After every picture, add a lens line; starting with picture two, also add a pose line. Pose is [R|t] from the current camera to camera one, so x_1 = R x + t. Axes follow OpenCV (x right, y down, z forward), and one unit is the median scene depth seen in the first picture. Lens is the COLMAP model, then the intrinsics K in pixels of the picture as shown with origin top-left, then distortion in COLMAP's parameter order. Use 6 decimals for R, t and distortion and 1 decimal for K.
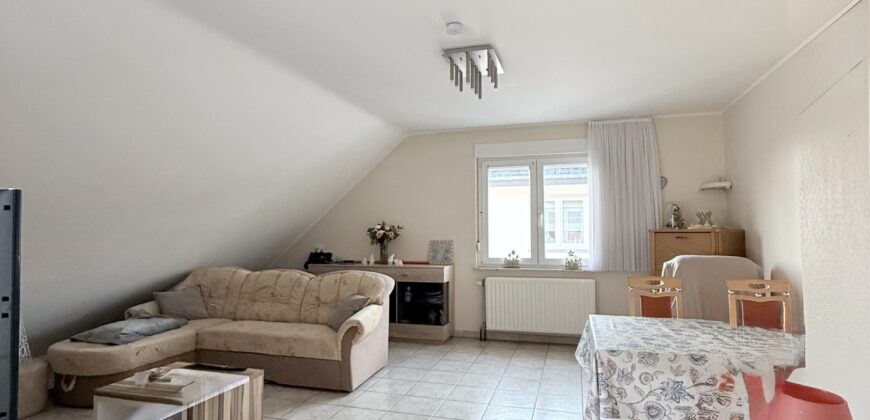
lens RADIAL K [[459.3, 0, 433.7], [0, 459.3, 205.1], [0, 0, 1]] dist [-0.002446, -0.000107]
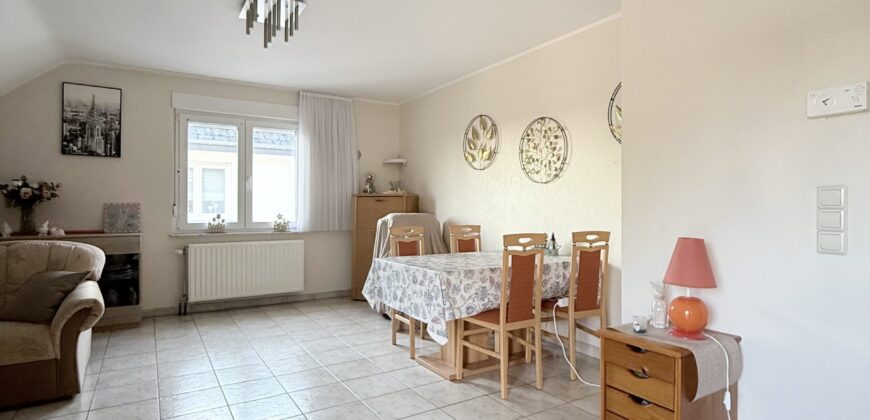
lens RADIAL K [[459.3, 0, 433.7], [0, 459.3, 205.1], [0, 0, 1]] dist [-0.002446, -0.000107]
pose [[0.658350, 0.007861, 0.752671, -0.252876], [-0.047570, 0.998381, 0.031182, 0.031434], [-0.751207, -0.056333, 0.657658, 0.061347]]
